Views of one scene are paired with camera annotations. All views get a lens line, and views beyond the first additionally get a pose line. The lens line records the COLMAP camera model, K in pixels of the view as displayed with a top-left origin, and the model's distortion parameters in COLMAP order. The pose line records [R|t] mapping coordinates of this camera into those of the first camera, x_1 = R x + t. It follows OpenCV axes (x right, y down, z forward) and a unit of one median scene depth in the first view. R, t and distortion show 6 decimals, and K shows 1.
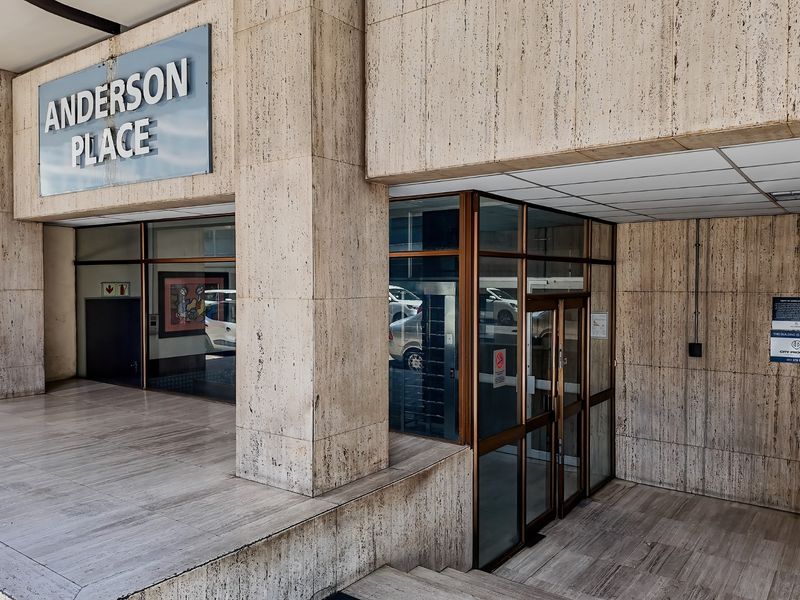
lens RADIAL K [[617.9, 0, 400.0], [0, 617.9, 300.0], [0, 0, 1]] dist [0.118415, -0.191577]
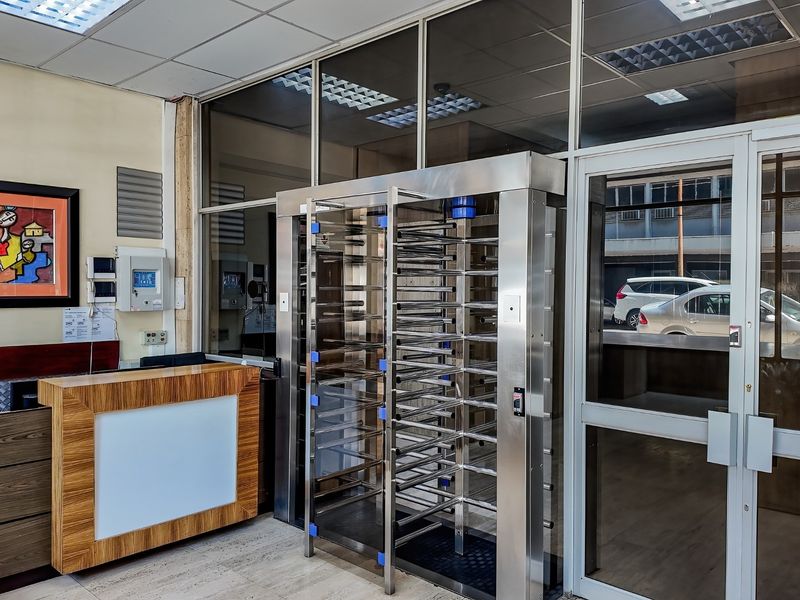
lens RADIAL K [[617.9, 0, 400.0], [0, 617.9, 300.0], [0, 0, 1]] dist [0.118415, -0.191577]
pose [[0.994387, 0.006546, -0.105603, 0.049608], [-0.007703, 0.999915, -0.010553, 0.056354], [0.105525, 0.011307, 0.994352, 0.569574]]
